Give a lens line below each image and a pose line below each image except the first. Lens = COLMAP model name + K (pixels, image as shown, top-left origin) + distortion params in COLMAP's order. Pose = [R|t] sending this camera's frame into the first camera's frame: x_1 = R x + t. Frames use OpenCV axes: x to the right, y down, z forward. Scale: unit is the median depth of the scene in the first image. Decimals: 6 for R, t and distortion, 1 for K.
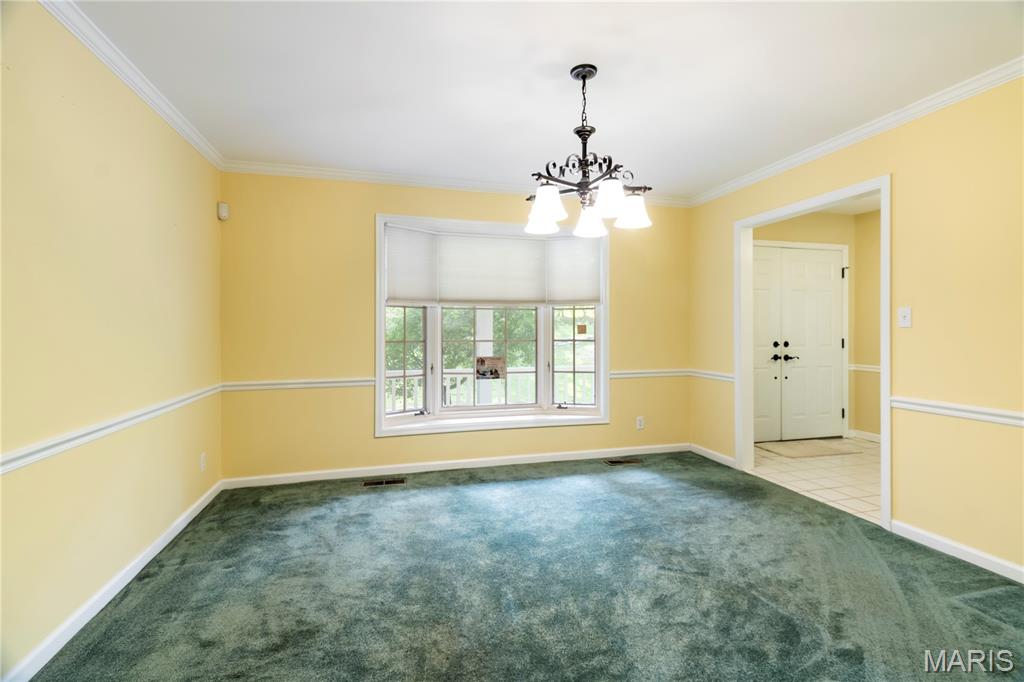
lens RADIAL K [[470.2, 0, 512.1], [0, 470.2, 334.0], [0, 0, 1]] dist [-0.000287, -0.000028]
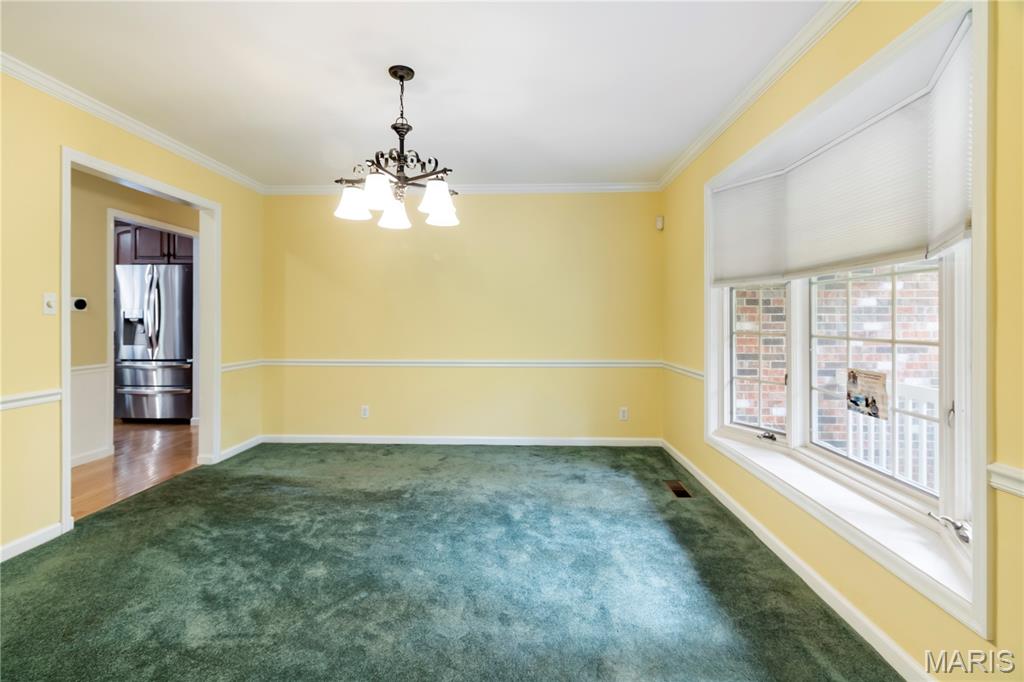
lens RADIAL K [[472.4, 0, 511.4], [0, 472.4, 316.3], [0, 0, 1]] dist [0.000515, 0.000035]
pose [[-0.298089, 0.001885, -0.954536, 0.643856], [0.000214, 0.999998, 0.001908, -0.013714], [0.954538, 0.000365, -0.298089, 0.912169]]
